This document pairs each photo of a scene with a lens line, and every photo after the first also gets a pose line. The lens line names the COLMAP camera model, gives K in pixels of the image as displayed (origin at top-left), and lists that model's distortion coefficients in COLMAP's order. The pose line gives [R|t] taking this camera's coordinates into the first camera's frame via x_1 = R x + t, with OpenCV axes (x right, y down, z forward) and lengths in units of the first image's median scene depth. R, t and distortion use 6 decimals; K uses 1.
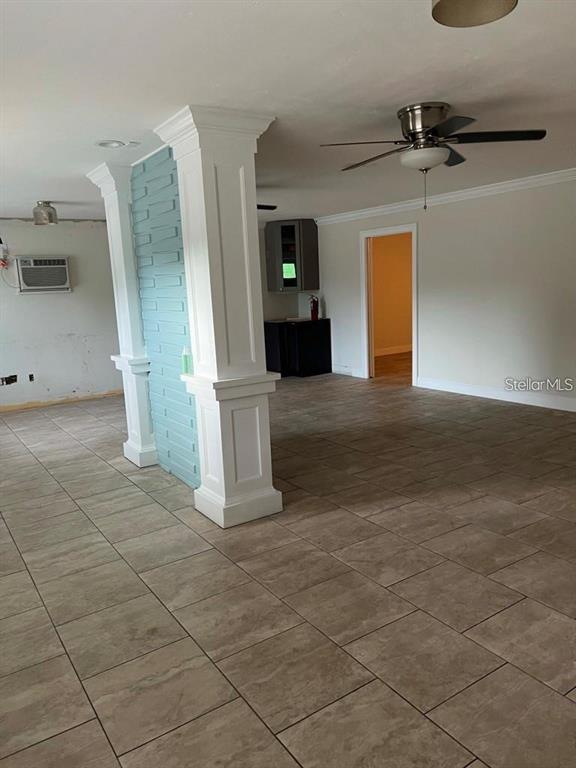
lens RADIAL K [[578.6, 0, 291.7], [0, 578.6, 381.0], [0, 0, 1]] dist [0.061202, -0.076626]
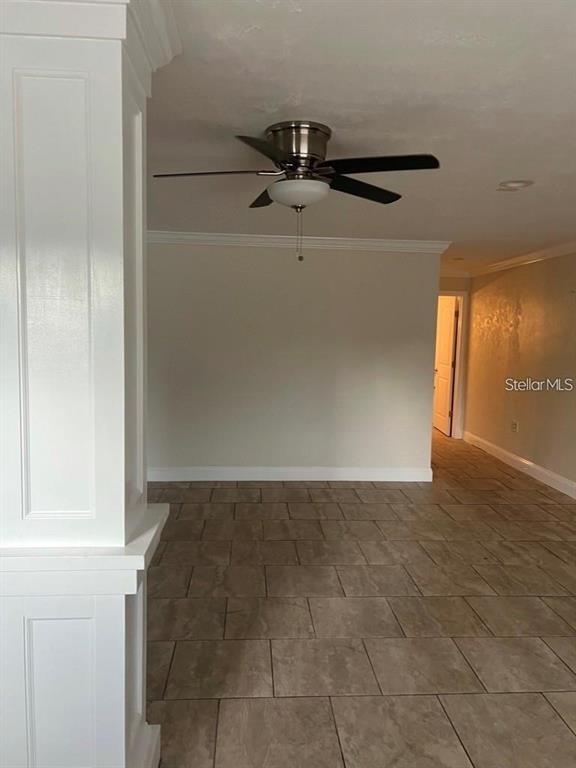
lens RADIAL K [[578.0, 0, 287.8], [0, 578.0, 394.6], [0, 0, 1]] dist [0.001739, 0.000106]
pose [[0.496432, -0.040117, 0.867148, -0.467321], [0.102222, 0.994683, -0.012504, -0.108697], [-0.862036, 0.094849, 0.497893, 0.672242]]
